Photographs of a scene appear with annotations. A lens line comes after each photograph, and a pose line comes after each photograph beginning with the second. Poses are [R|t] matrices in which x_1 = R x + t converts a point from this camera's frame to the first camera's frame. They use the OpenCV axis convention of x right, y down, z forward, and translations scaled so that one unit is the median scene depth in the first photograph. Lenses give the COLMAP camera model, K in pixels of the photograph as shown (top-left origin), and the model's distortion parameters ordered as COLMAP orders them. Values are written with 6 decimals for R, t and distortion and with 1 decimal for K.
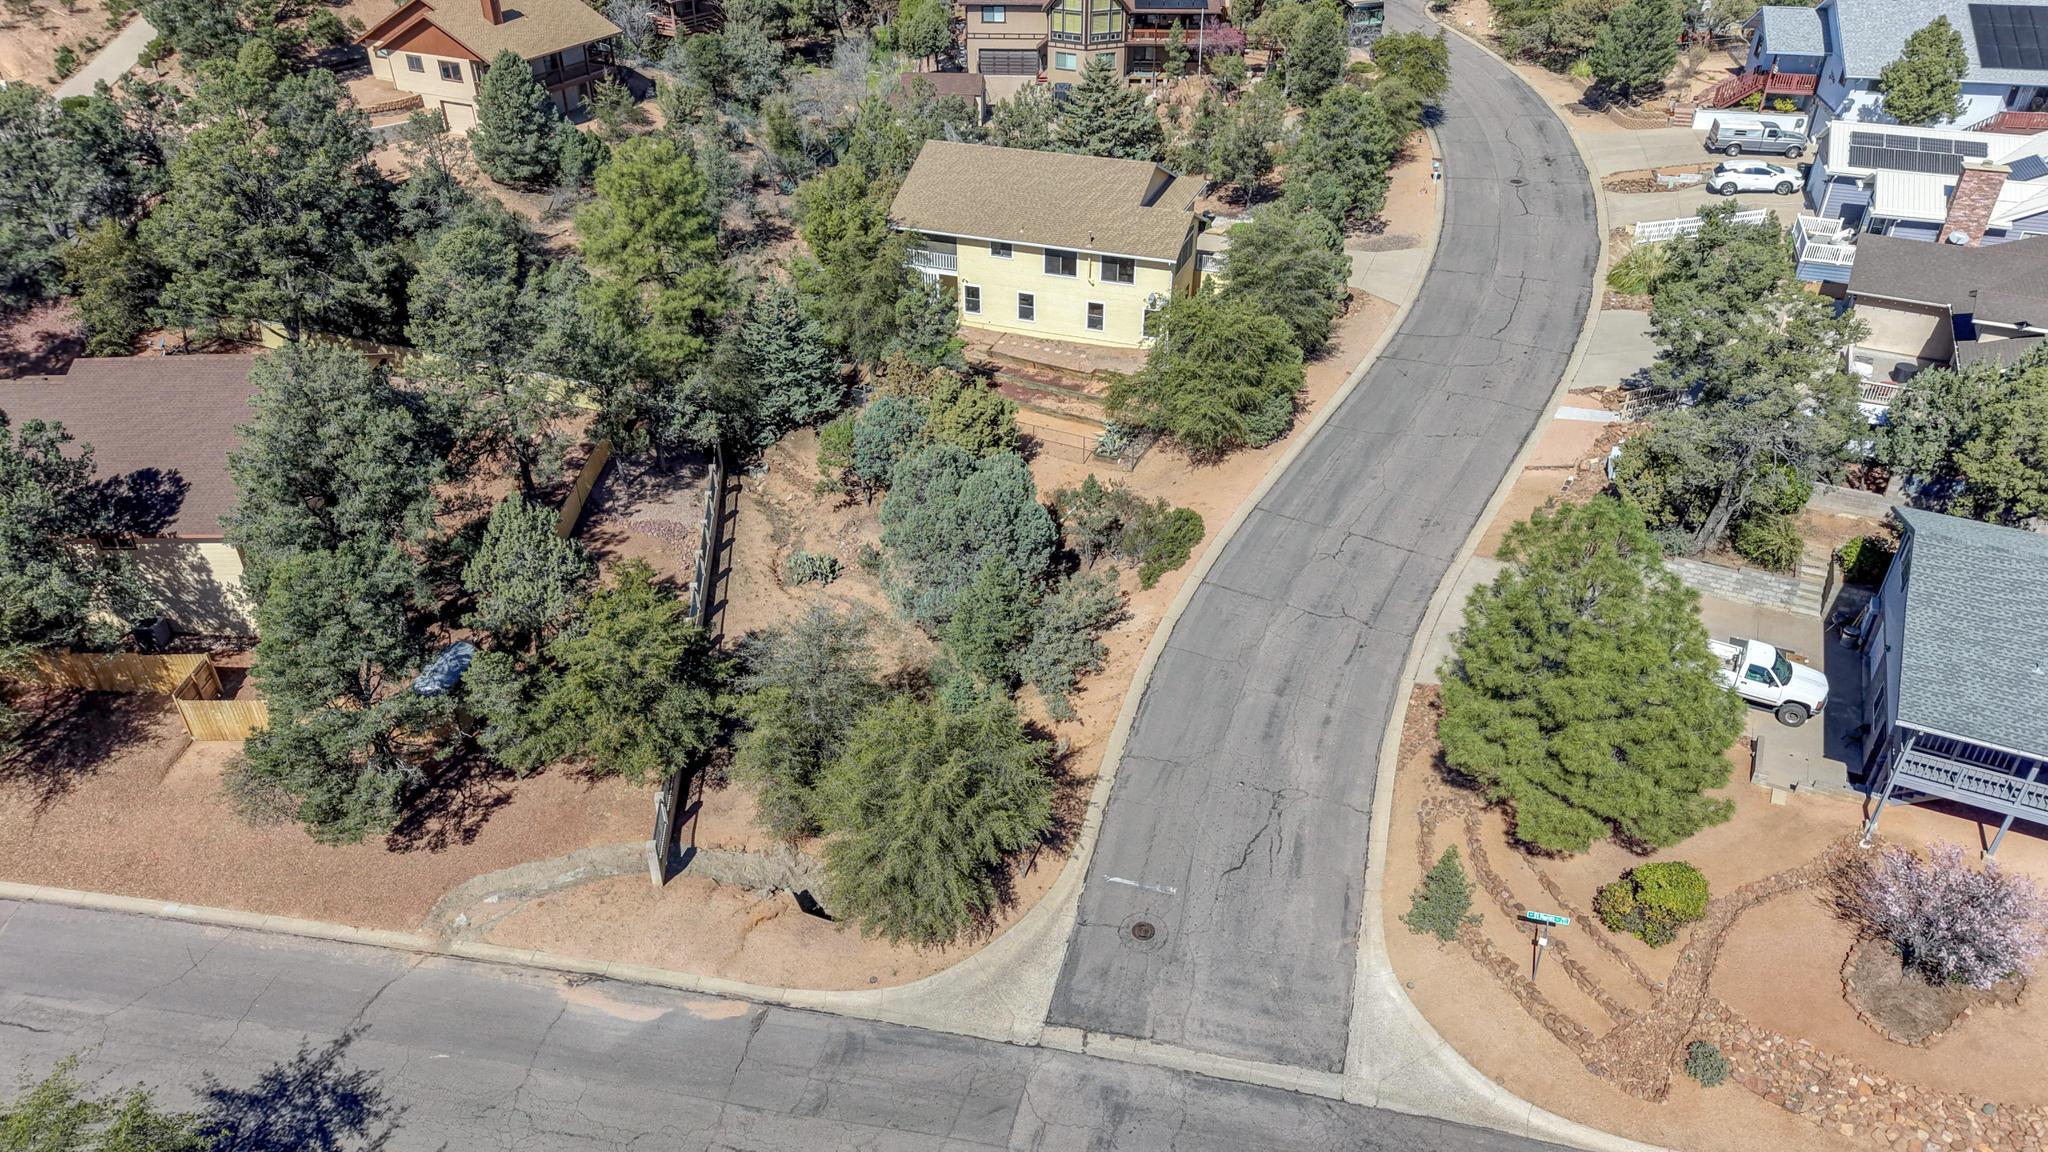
lens RADIAL K [[1335.5, 0, 1024.0], [0, 1335.5, 576.0], [0, 0, 1]] dist [0.068633, -0.079134]
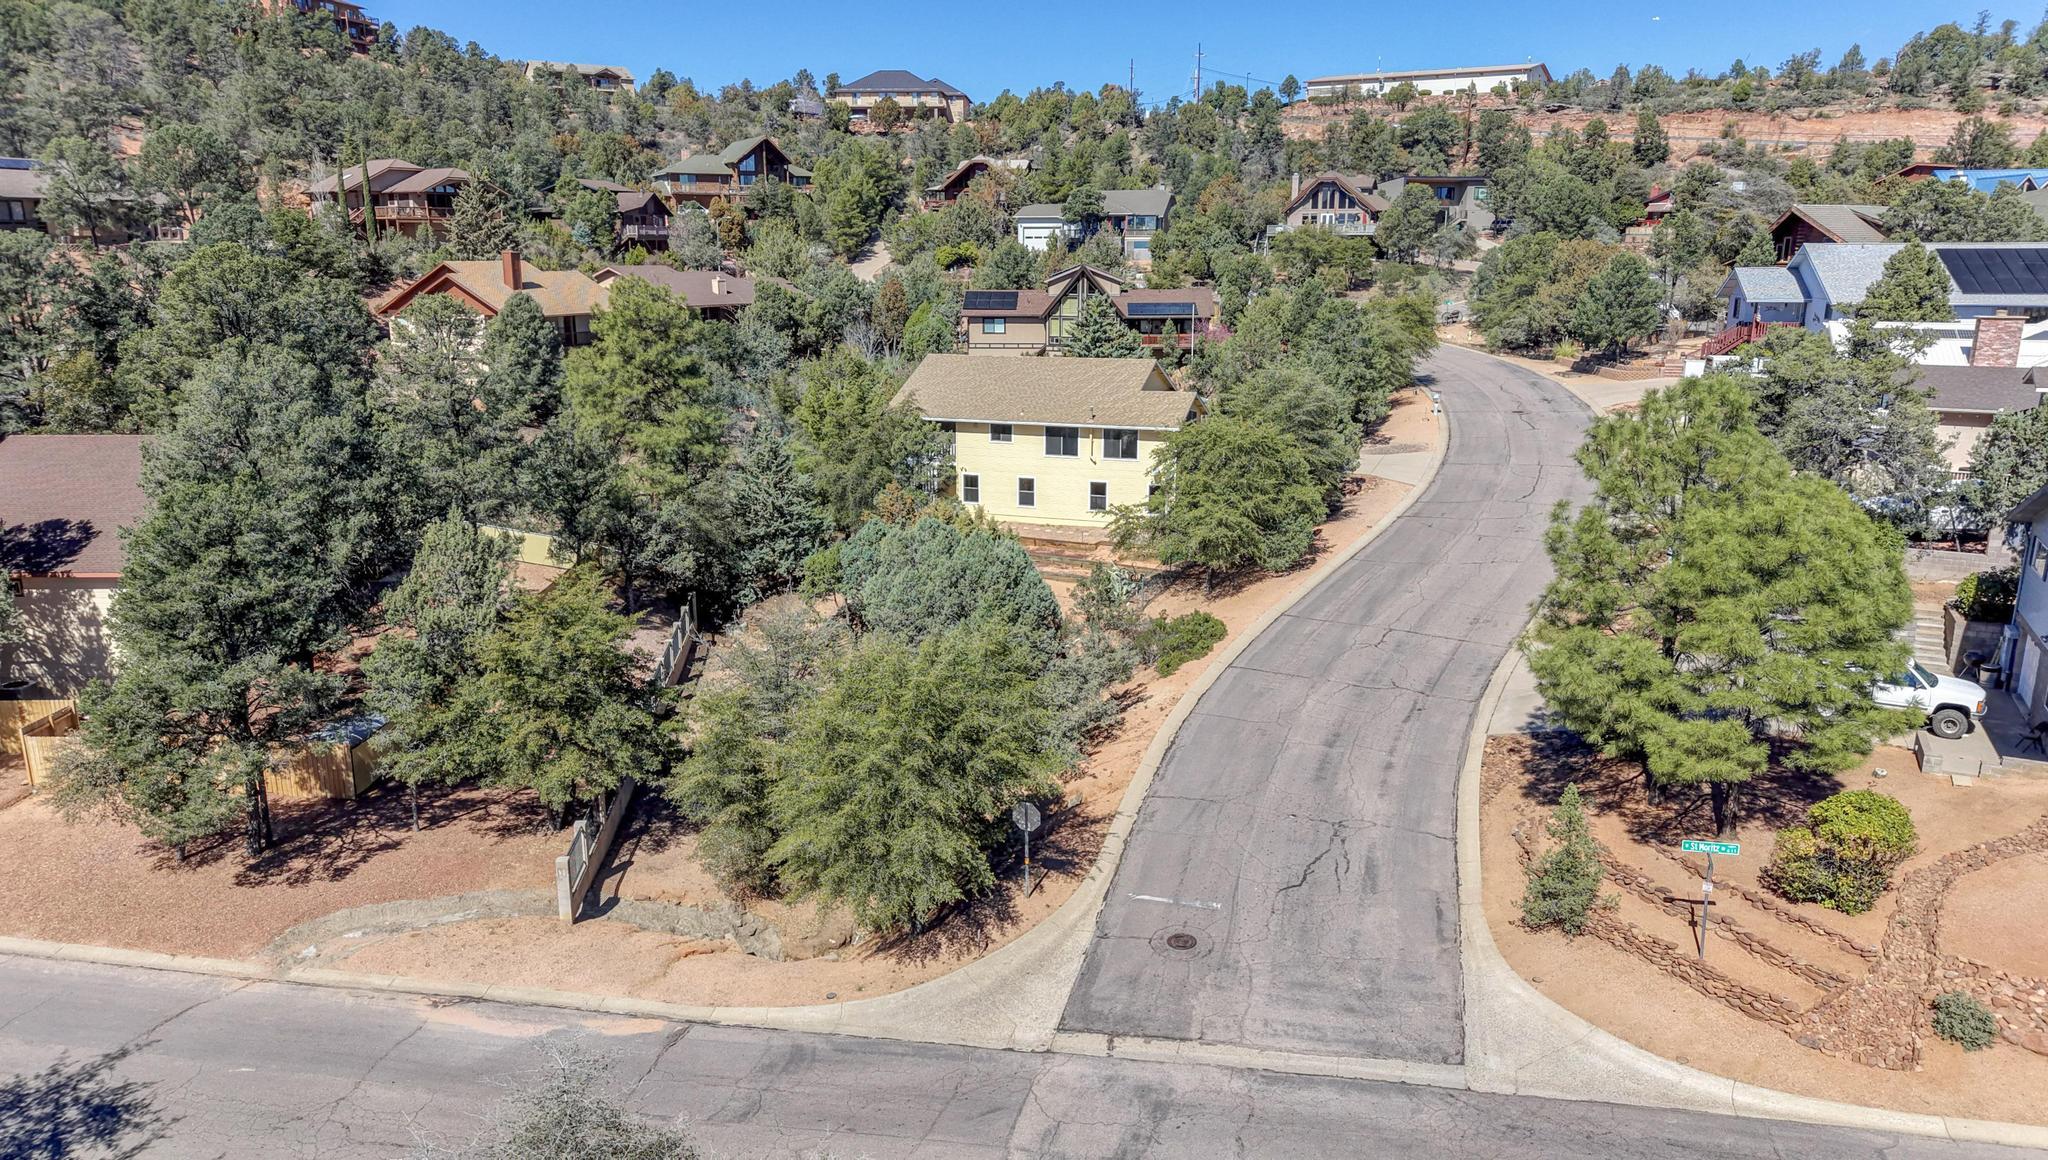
lens RADIAL K [[1349.6, 0, 1017.1], [0, 1349.6, 584.6], [0, 0, 1]] dist [0.048167, -0.036401]
pose [[0.999980, -0.004570, -0.004455, -0.001676], [0.002821, 0.942681, -0.333684, 0.302323], [0.005725, 0.333664, 0.942675, 0.175105]]
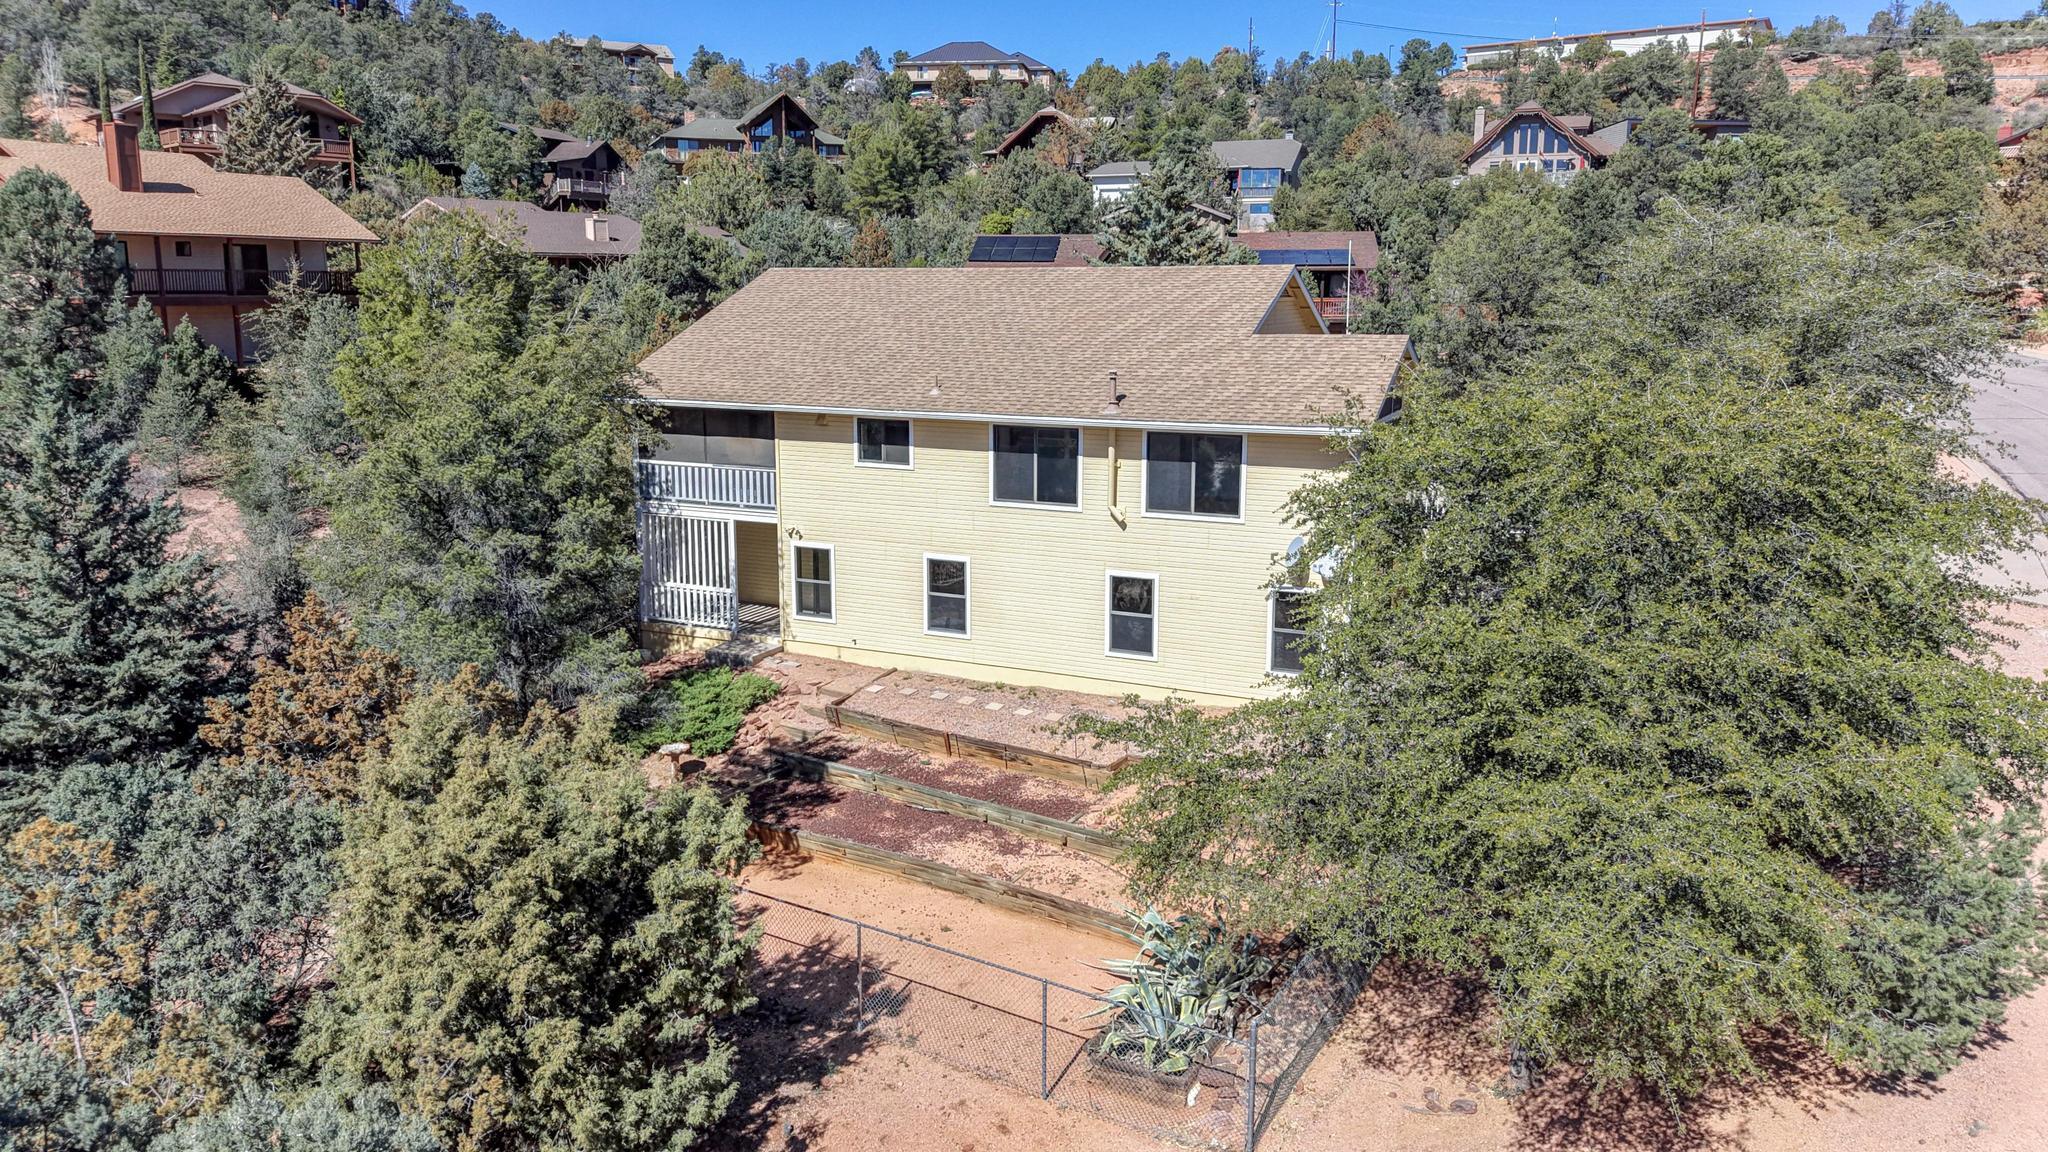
lens RADIAL K [[1335.5, 0, 1024.0], [0, 1335.5, 576.0], [0, 0, 1]] dist [0.068633, -0.079134]
pose [[0.996453, 0.013172, -0.083113, 0.086832], [-0.042606, 0.930696, -0.363303, -0.120341], [0.072568, 0.365556, 0.927956, 1.073818]]
